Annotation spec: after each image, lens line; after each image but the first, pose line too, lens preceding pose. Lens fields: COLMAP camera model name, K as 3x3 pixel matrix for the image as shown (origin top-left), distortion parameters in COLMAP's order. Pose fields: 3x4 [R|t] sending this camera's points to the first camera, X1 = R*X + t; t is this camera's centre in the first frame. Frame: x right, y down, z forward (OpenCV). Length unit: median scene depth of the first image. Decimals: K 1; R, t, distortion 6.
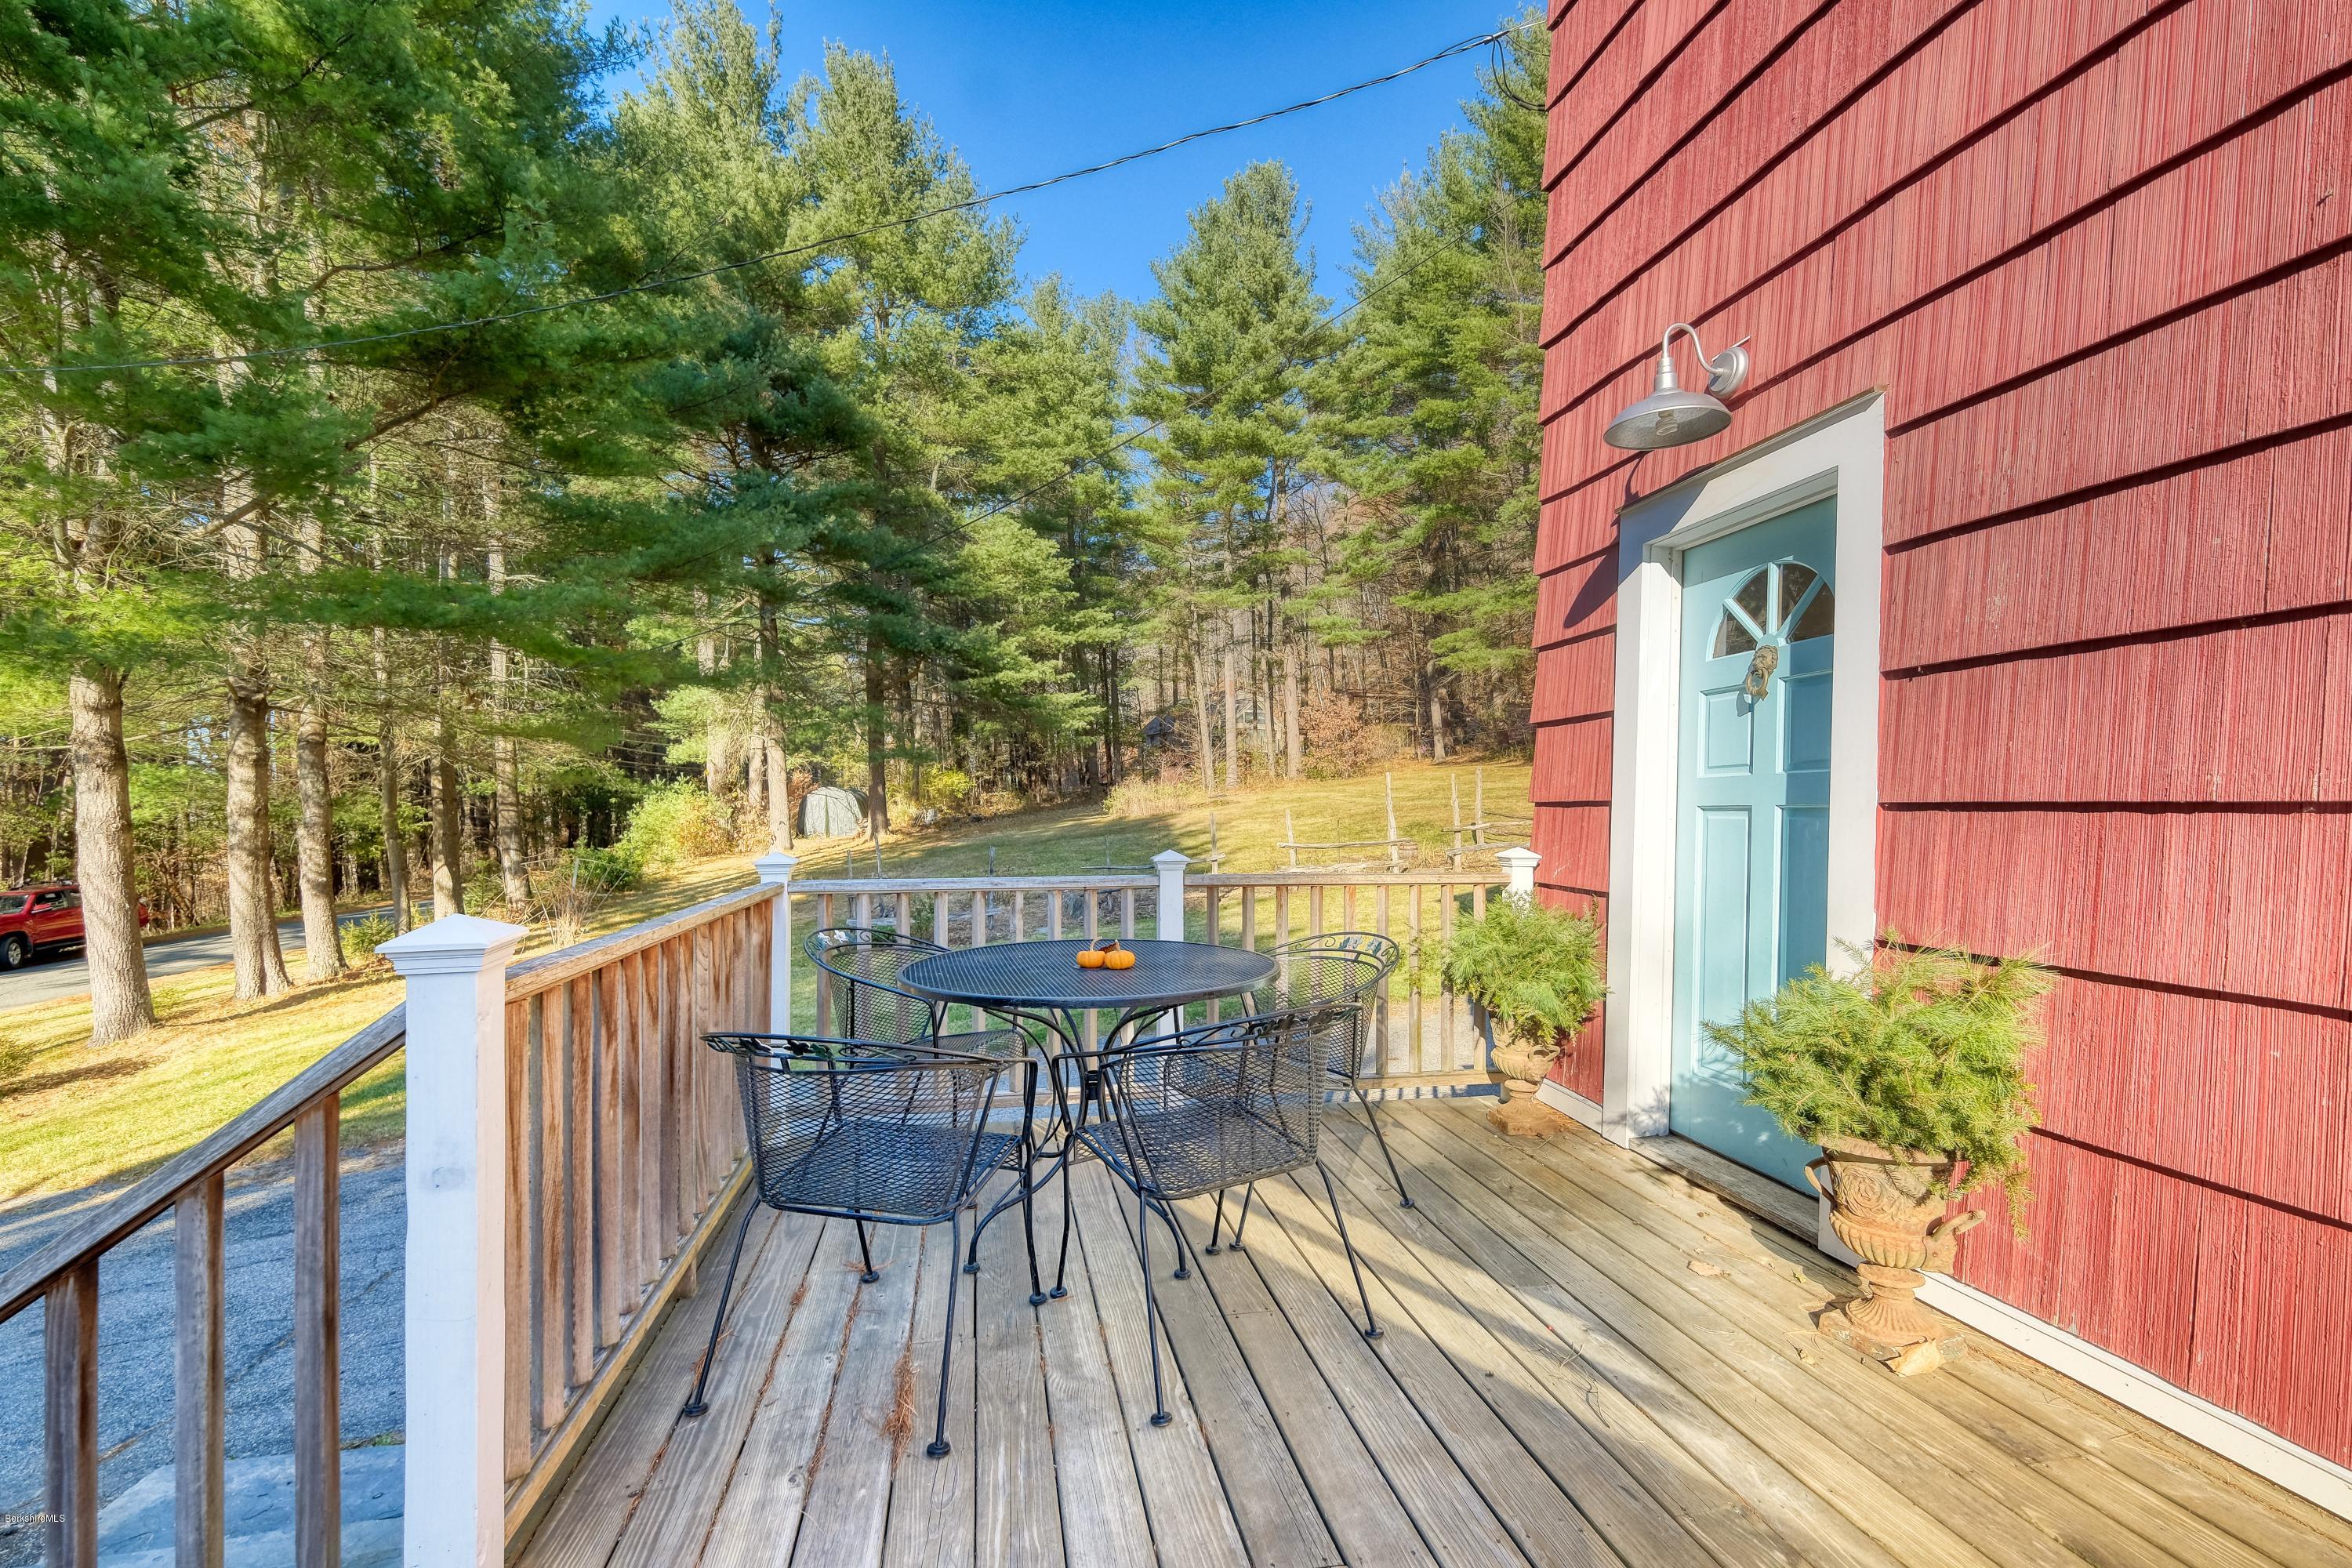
lens RADIAL K [[1025.4, 0, 1176.0], [0, 1025.4, 784.0], [0, 0, 1]] dist [-0.002065, -0.000380]
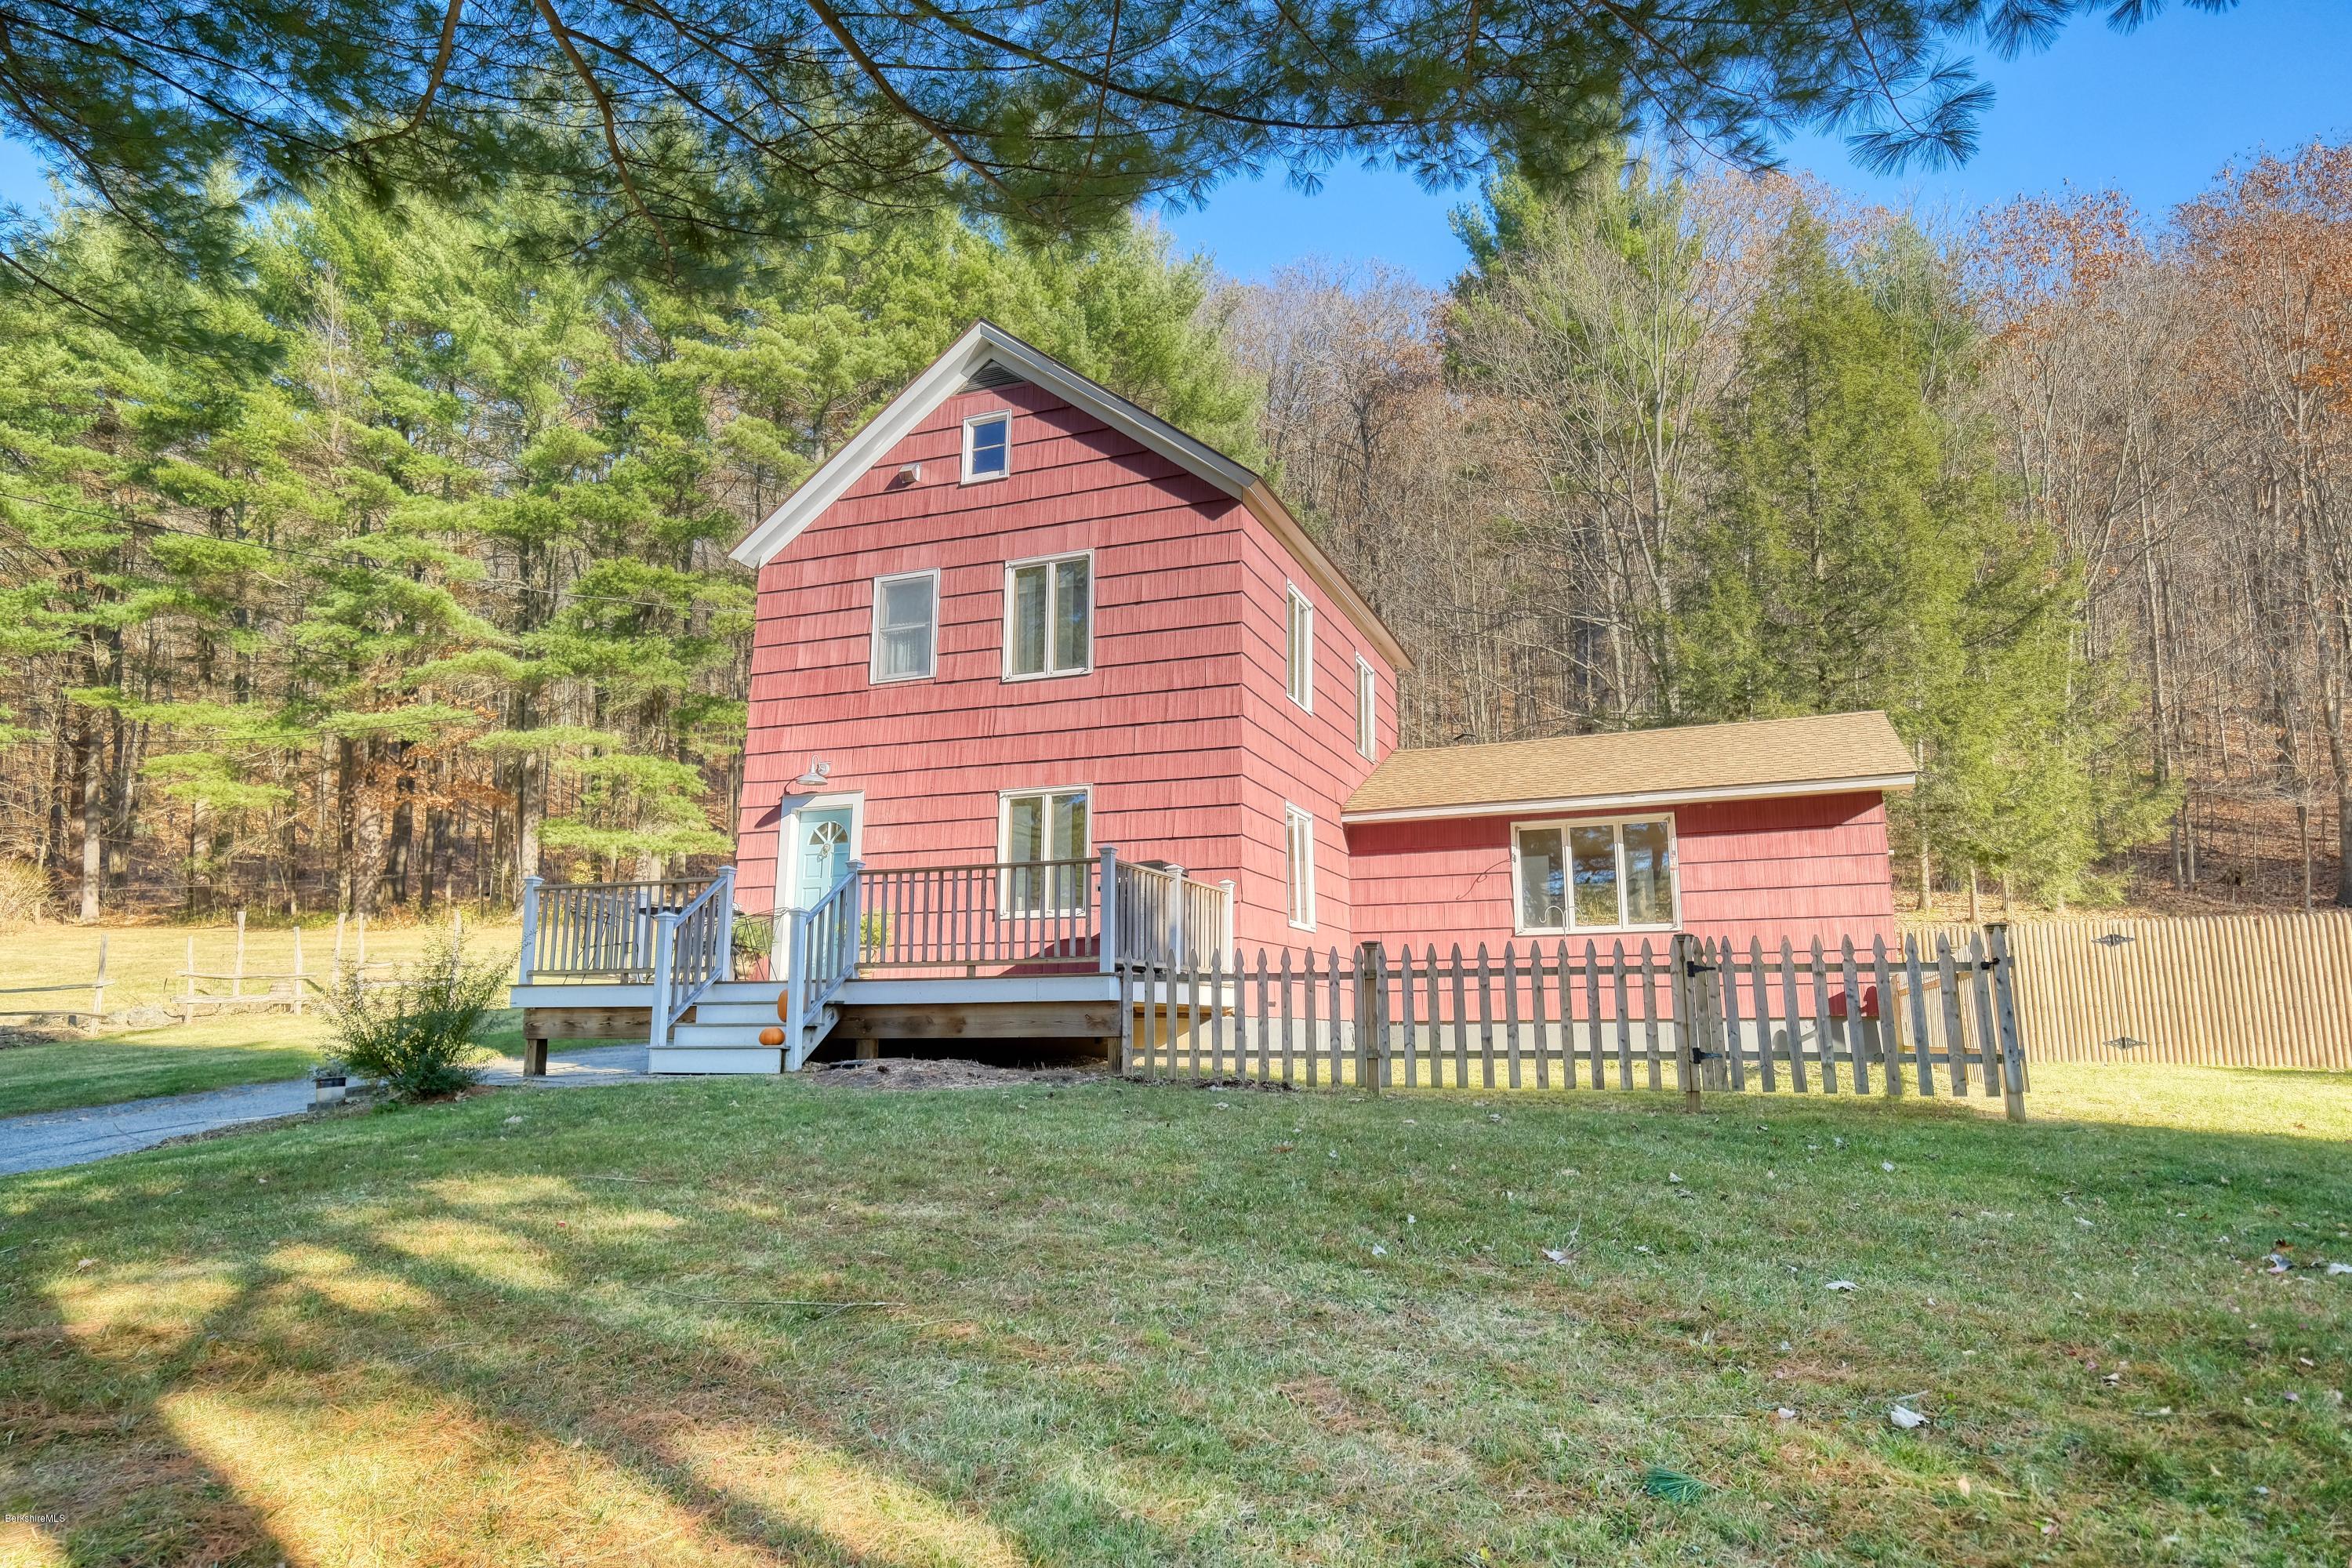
lens RADIAL K [[1359.4, 0, 1176.0], [0, 1359.4, 784.0], [0, 0, 1]] dist [0.000971, 0.000852]
pose [[0.521274, 0.141119, 0.841641, -2.450078], [-0.011628, 0.987316, -0.158343, 0.348901], [-0.853310, 0.072753, 0.516303, -2.197486]]
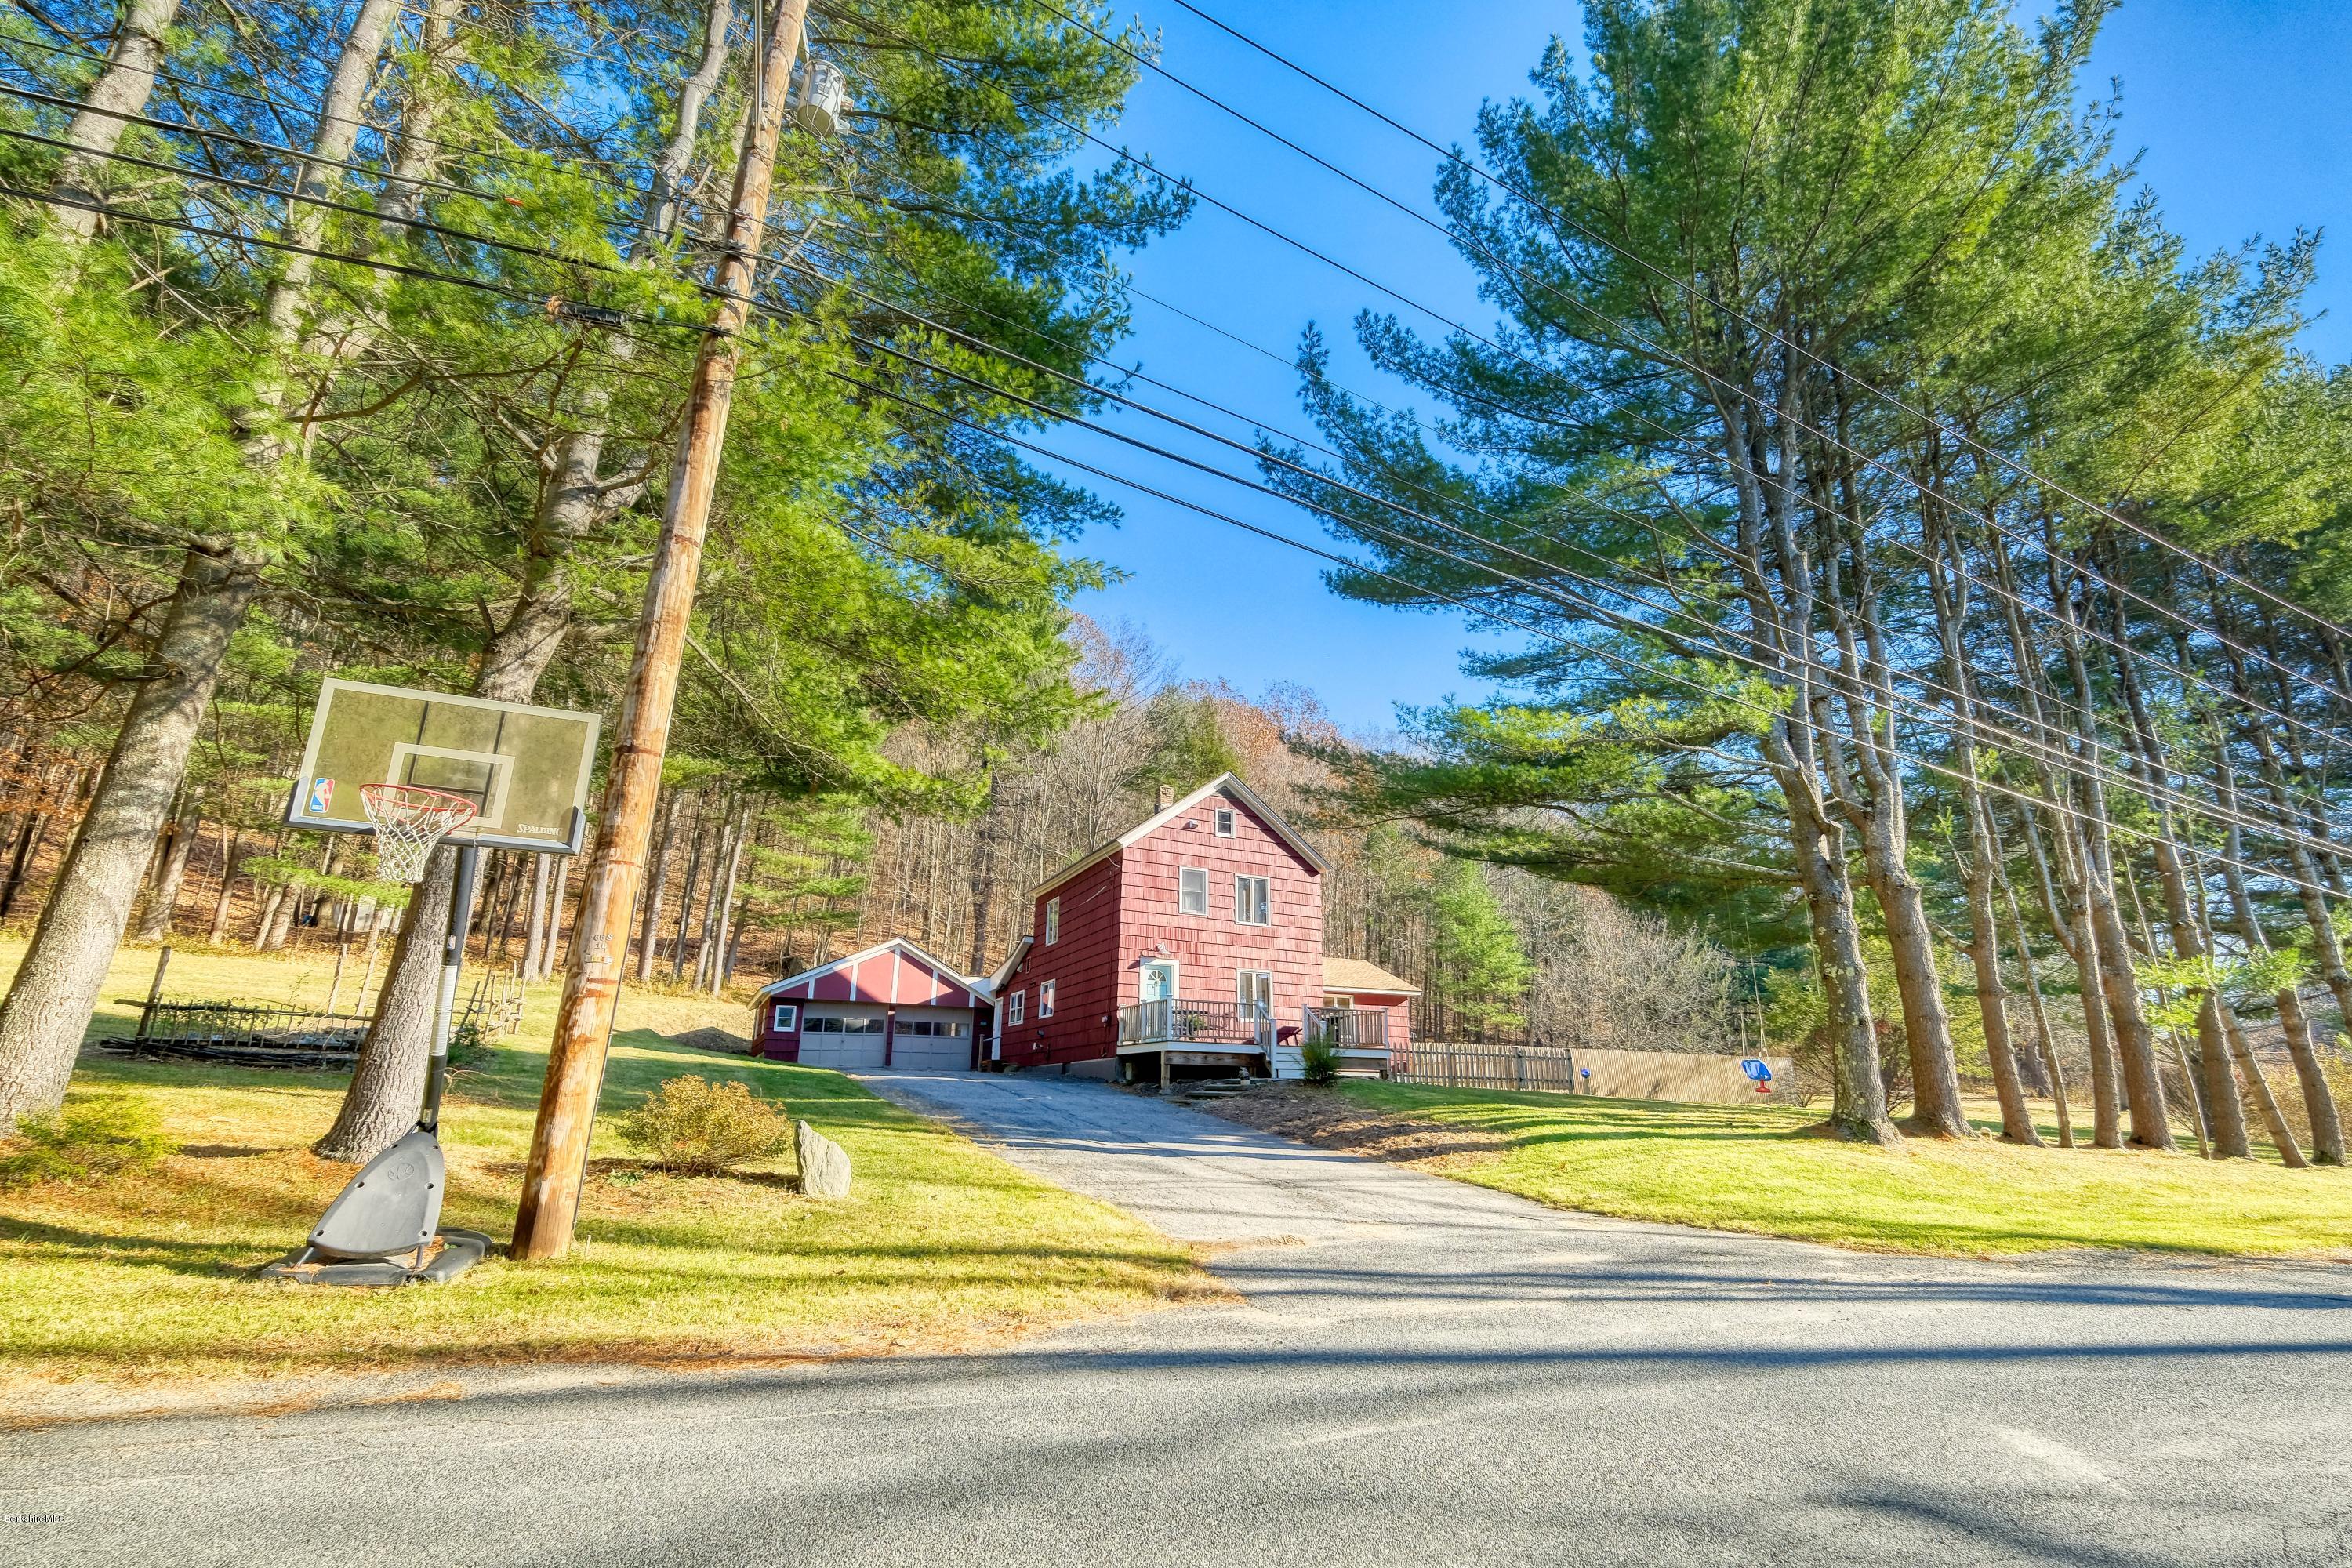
lens RADIAL K [[1025.4, 0, 1176.0], [0, 1025.4, 784.0], [0, 0, 1]] dist [-0.002065, -0.000380]
pose [[-0.303077, 0.280203, 0.910841, -6.285697], [-0.019868, 0.953730, -0.300008, 0.707110], [-0.952759, -0.109022, -0.283486, 2.834810]]
